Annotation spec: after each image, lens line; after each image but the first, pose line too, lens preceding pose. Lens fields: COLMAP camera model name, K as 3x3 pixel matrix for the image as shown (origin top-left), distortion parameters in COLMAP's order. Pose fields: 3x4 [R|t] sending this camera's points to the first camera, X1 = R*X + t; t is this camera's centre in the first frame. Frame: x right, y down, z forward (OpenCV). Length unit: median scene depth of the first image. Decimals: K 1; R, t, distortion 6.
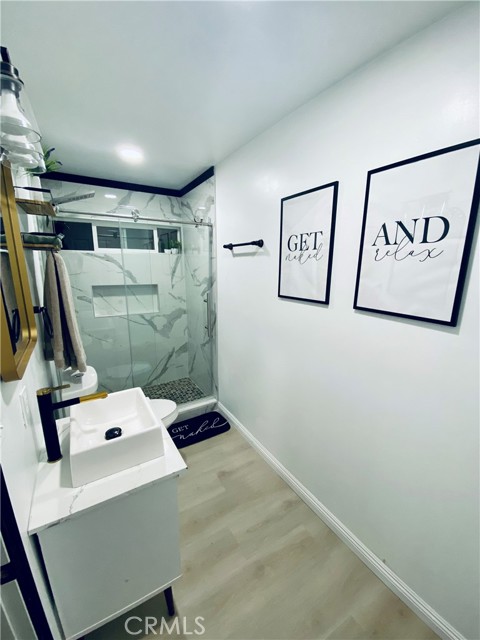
lens RADIAL K [[265.1, 0, 238.2], [0, 265.1, 323.4], [0, 0, 1]] dist [0.007781, -0.003880]
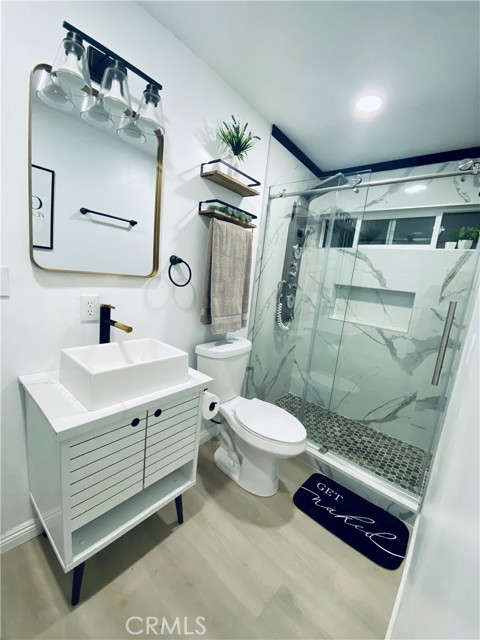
lens RADIAL K [[265.1, 0, 239.6], [0, 265.1, 319.4], [0, 0, 1]] dist [0.007781, -0.003880]
pose [[0.306828, 0.184134, -0.933783, 0.217001], [-0.310585, 0.946770, 0.084641, 0.000571], [0.899663, 0.264049, 0.347684, 0.380207]]
